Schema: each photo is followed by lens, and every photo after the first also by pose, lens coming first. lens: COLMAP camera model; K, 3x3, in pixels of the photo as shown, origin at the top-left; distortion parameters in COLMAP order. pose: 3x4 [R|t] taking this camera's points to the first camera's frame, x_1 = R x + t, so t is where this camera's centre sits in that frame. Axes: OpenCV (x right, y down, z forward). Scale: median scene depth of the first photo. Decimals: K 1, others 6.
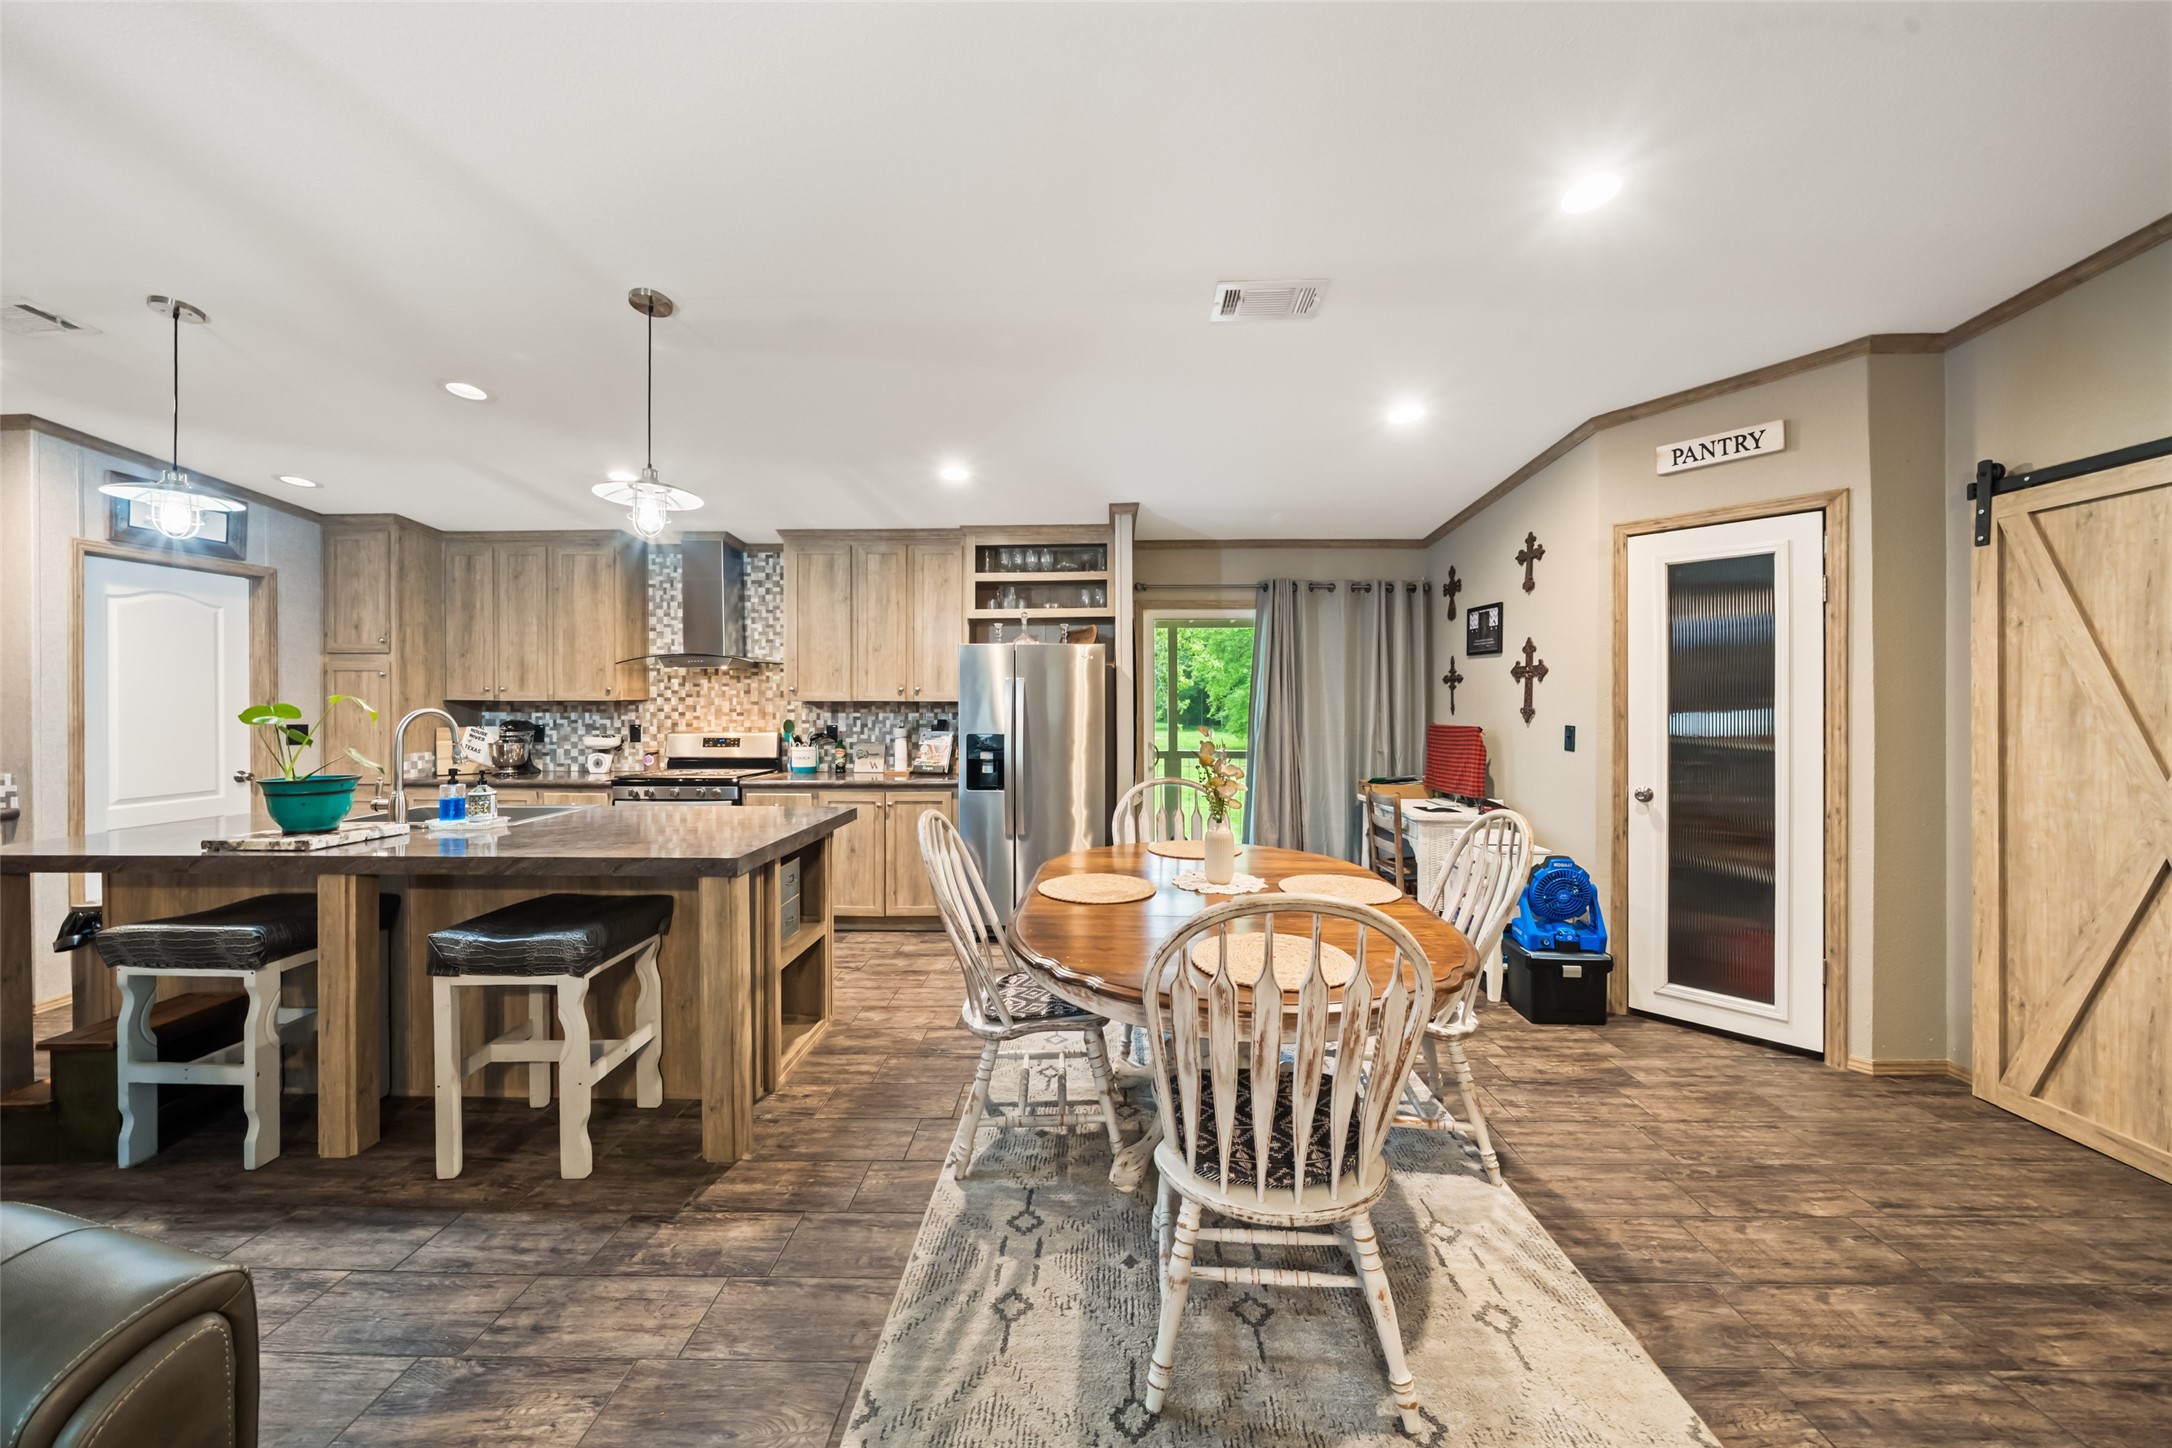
lens RADIAL K [[753.9, 0, 1088.7], [0, 753.9, 706.6], [0, 0, 1]] dist [-0.006025, -0.000111]
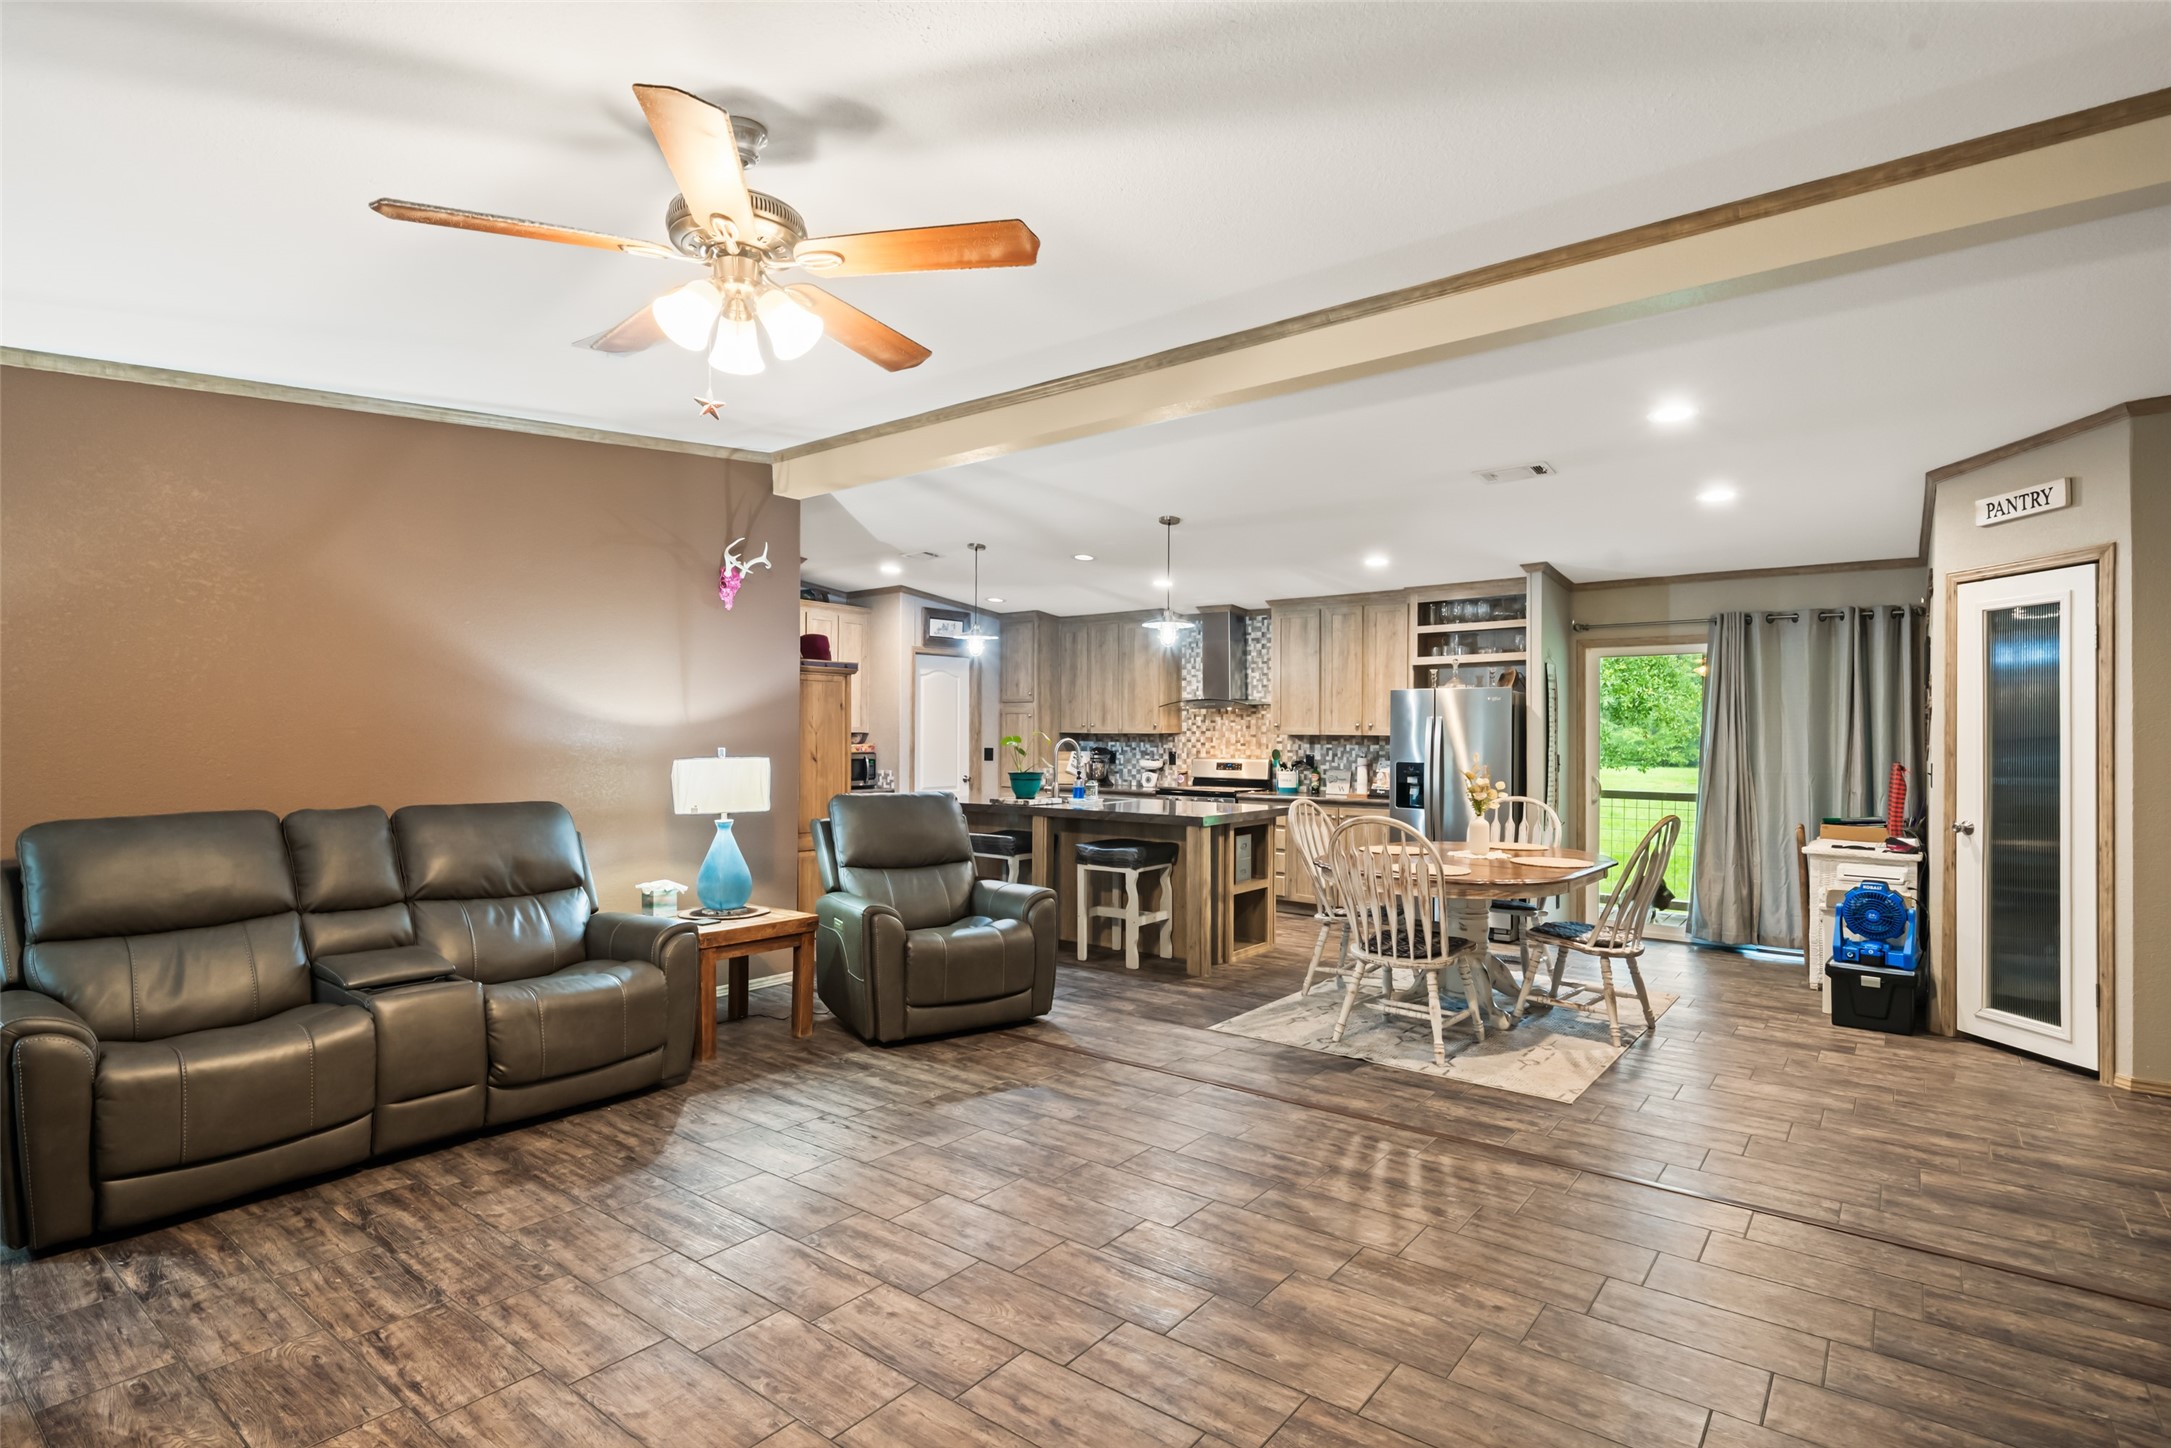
lens RADIAL K [[1074.0, 0, 1087.8], [0, 1074.0, 726.3], [0, 0, 1]] dist [-0.000601, -0.000145]
pose [[0.799599, 0.000504, -0.600534, 0.442526], [-0.007957, 0.999921, -0.009755, -0.001120], [0.600482, 0.012578, 0.799539, -0.643602]]
